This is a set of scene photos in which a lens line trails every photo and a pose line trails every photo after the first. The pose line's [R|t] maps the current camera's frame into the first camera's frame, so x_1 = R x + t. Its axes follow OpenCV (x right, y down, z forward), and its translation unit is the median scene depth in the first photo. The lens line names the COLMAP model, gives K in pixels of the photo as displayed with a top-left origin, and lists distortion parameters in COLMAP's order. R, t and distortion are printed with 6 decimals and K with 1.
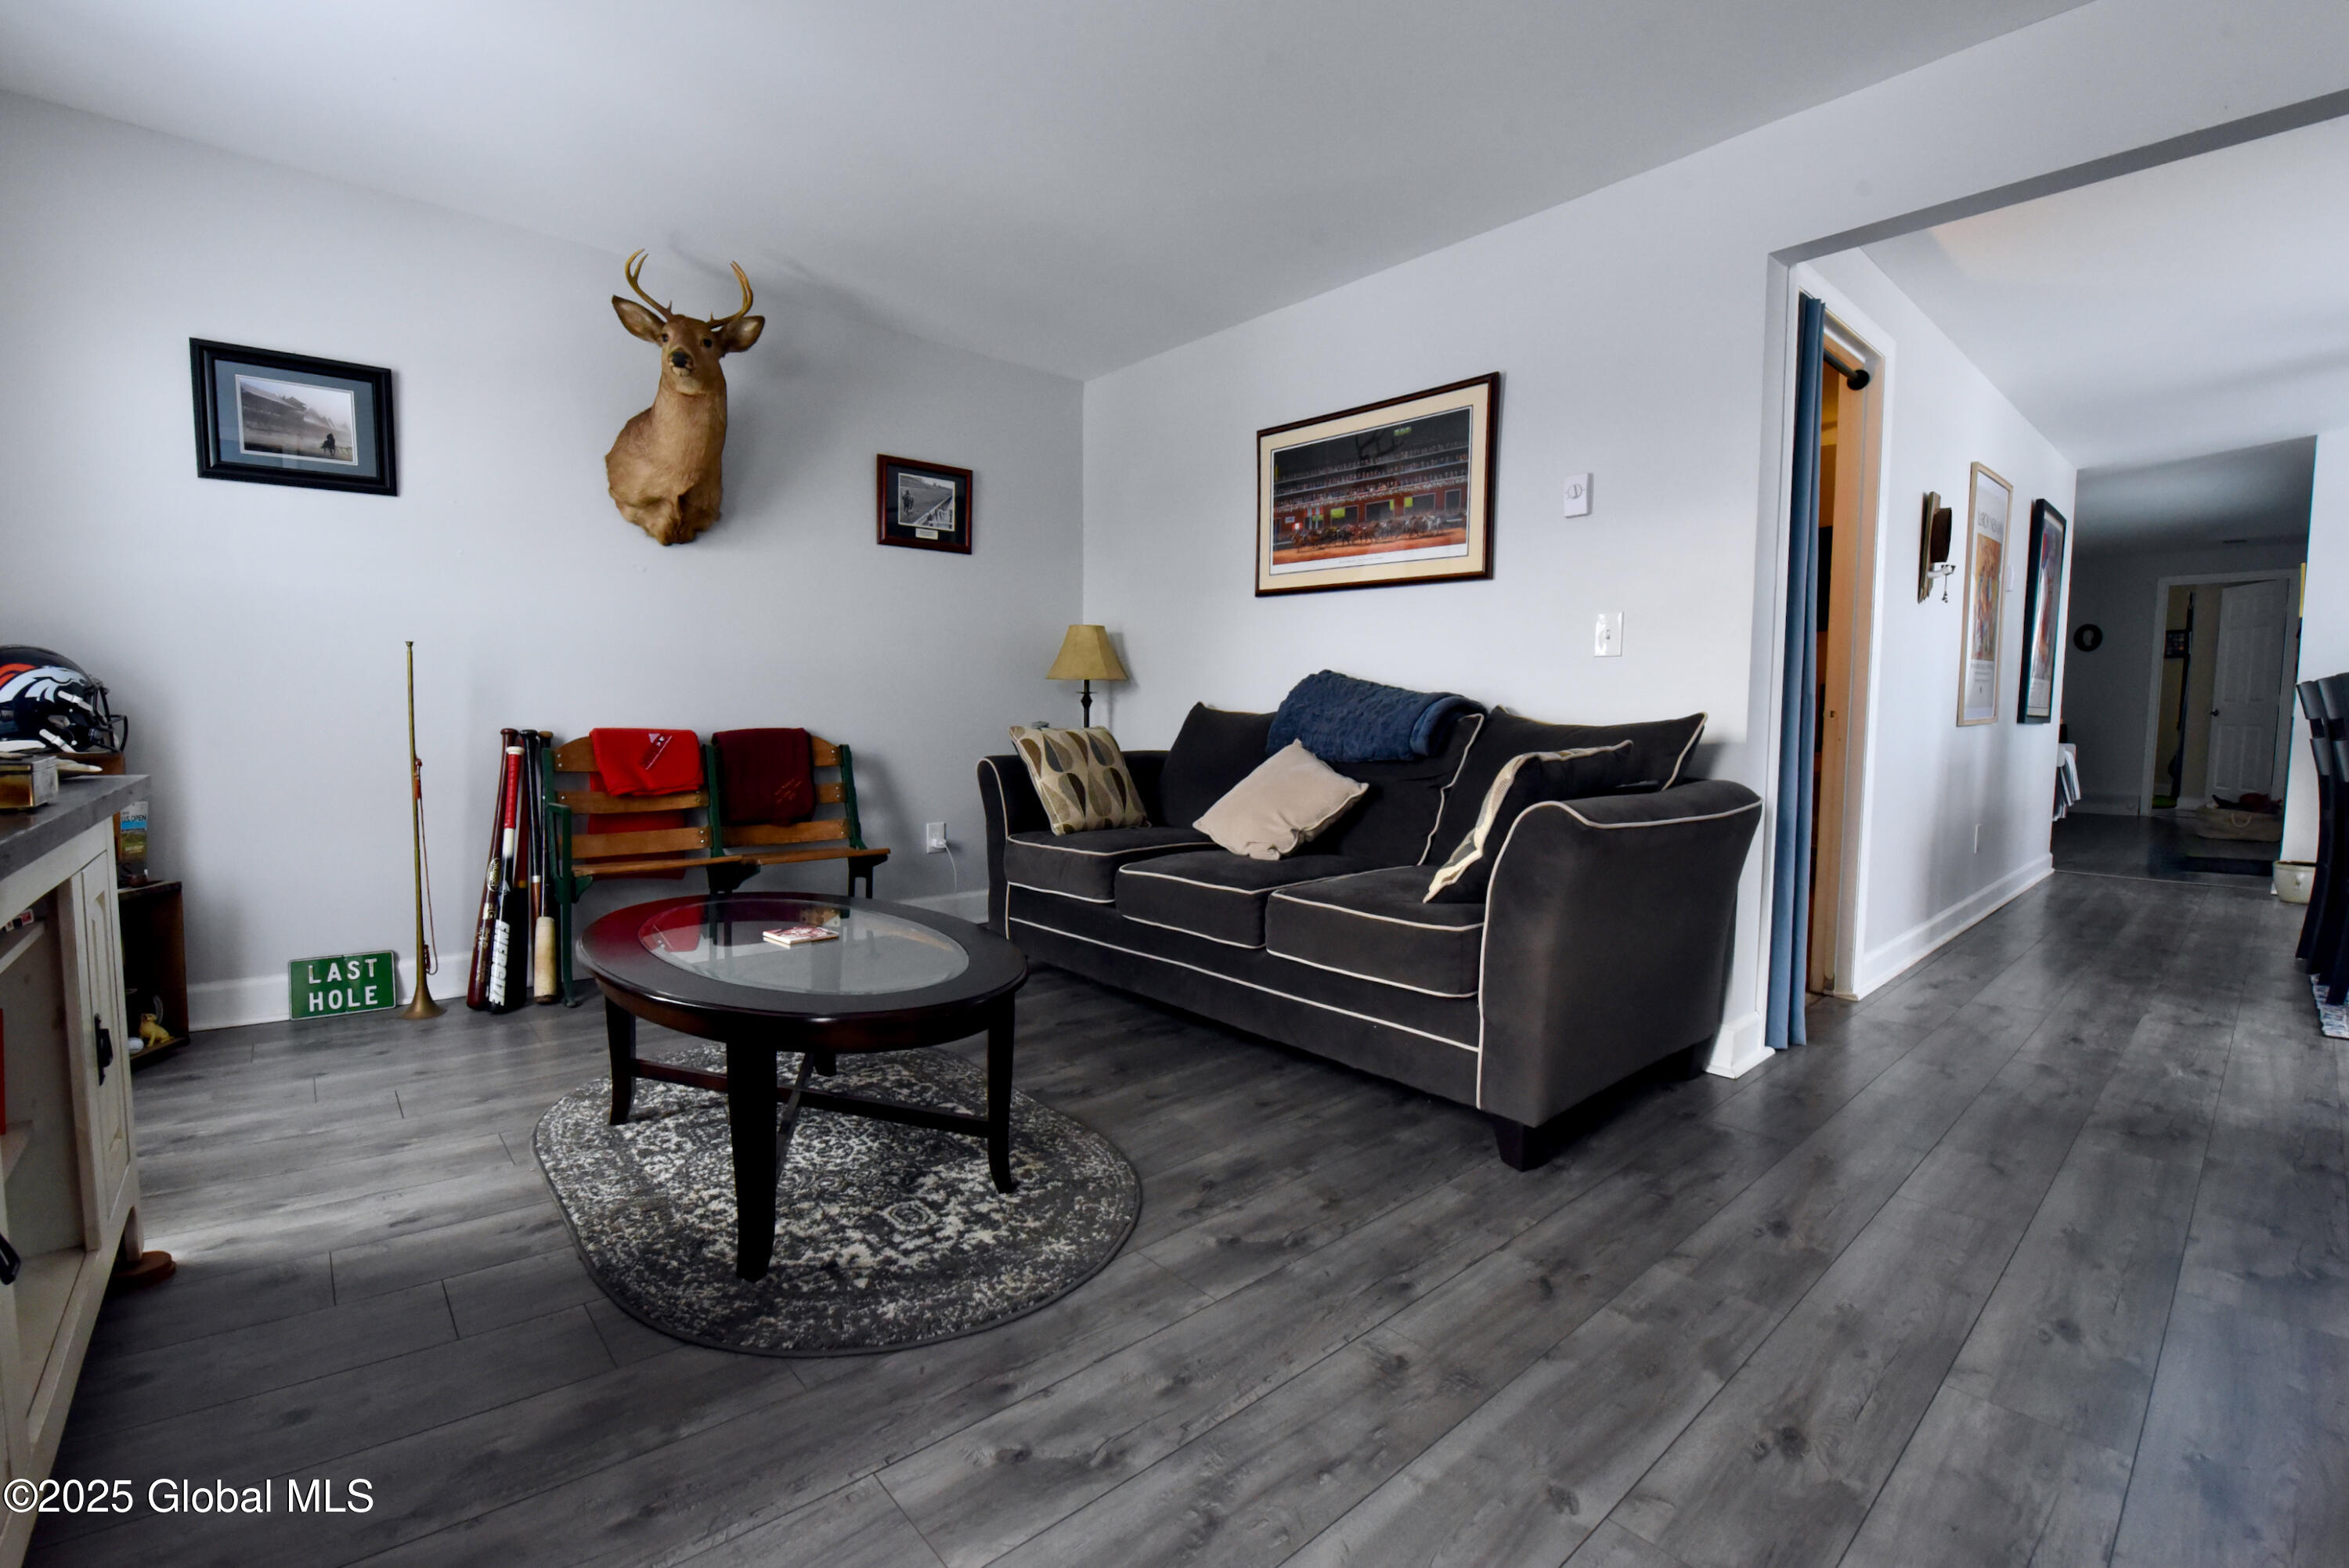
lens RADIAL K [[1002.2, 0, 1168.9], [0, 1002.2, 779.8], [0, 0, 1]] dist [-0.021497, -0.000405]
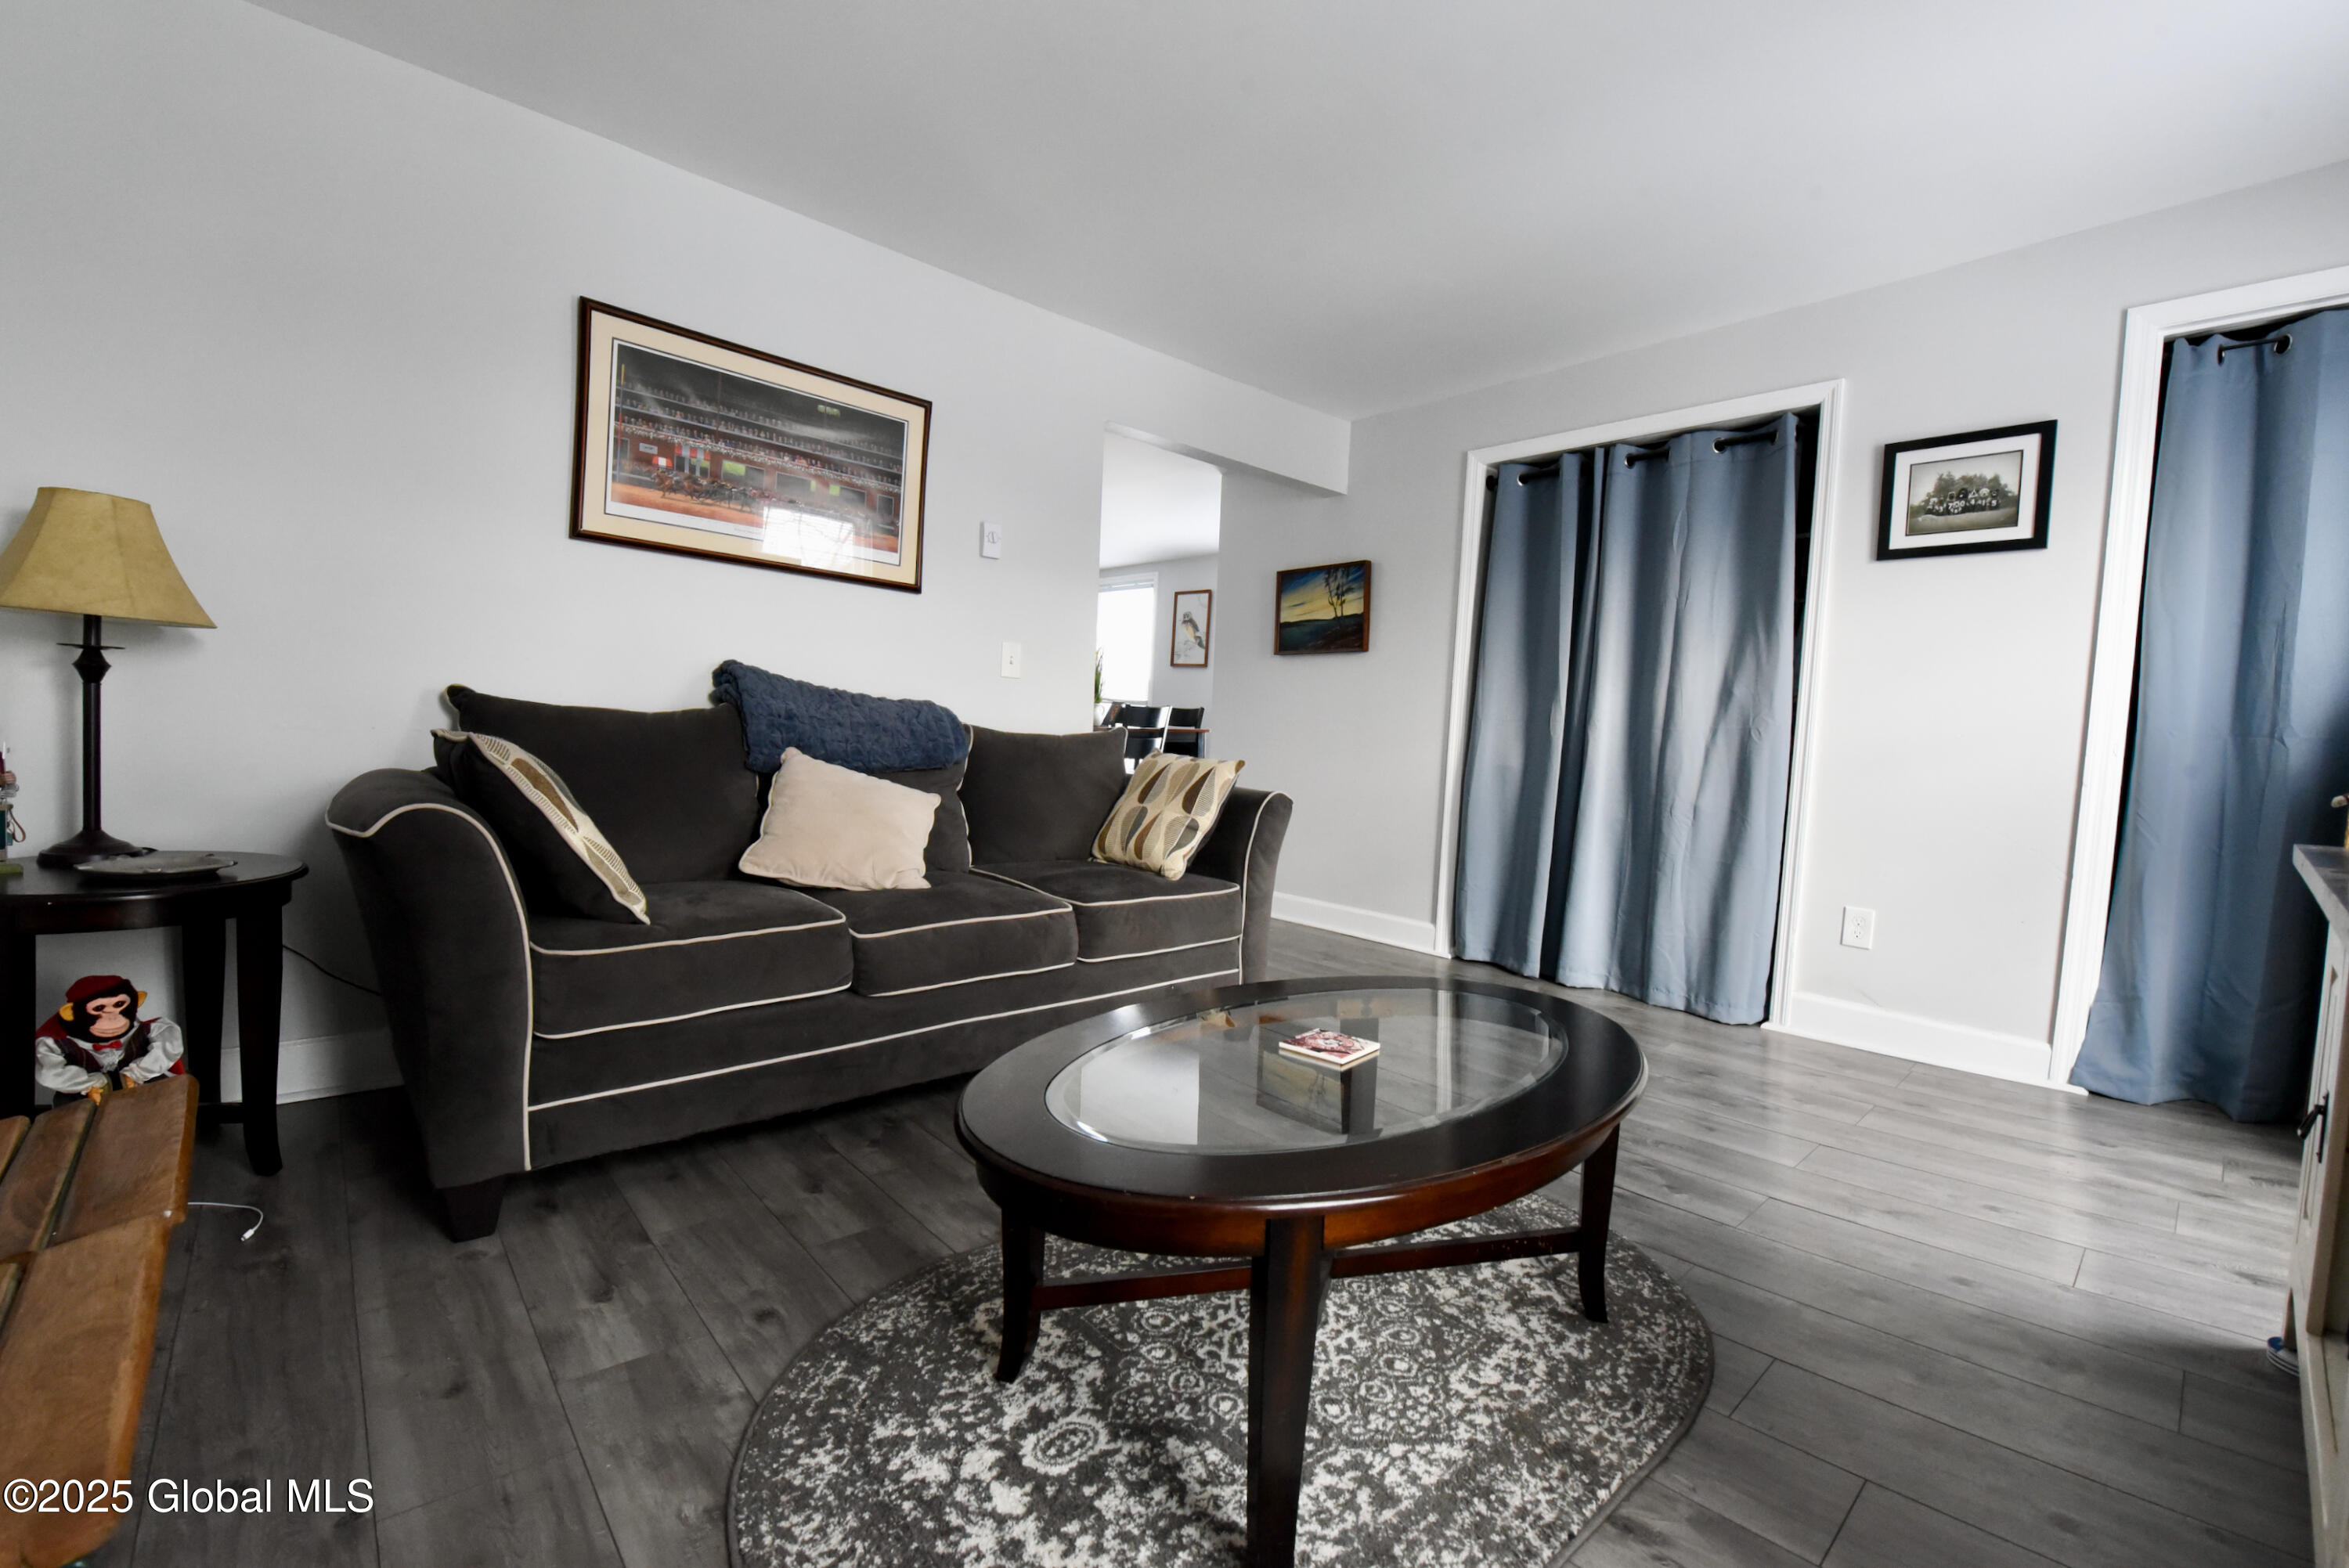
lens RADIAL K [[939.3, 0, 1191.3], [0, 939.3, 778.8], [0, 0, 1]] dist [-0.018295, -0.000235]
pose [[0.003737, -0.055342, 0.998460, -0.661789], [0.028397, 0.998071, 0.055215, -0.050412], [-0.999590, 0.028147, 0.005301, 0.694176]]
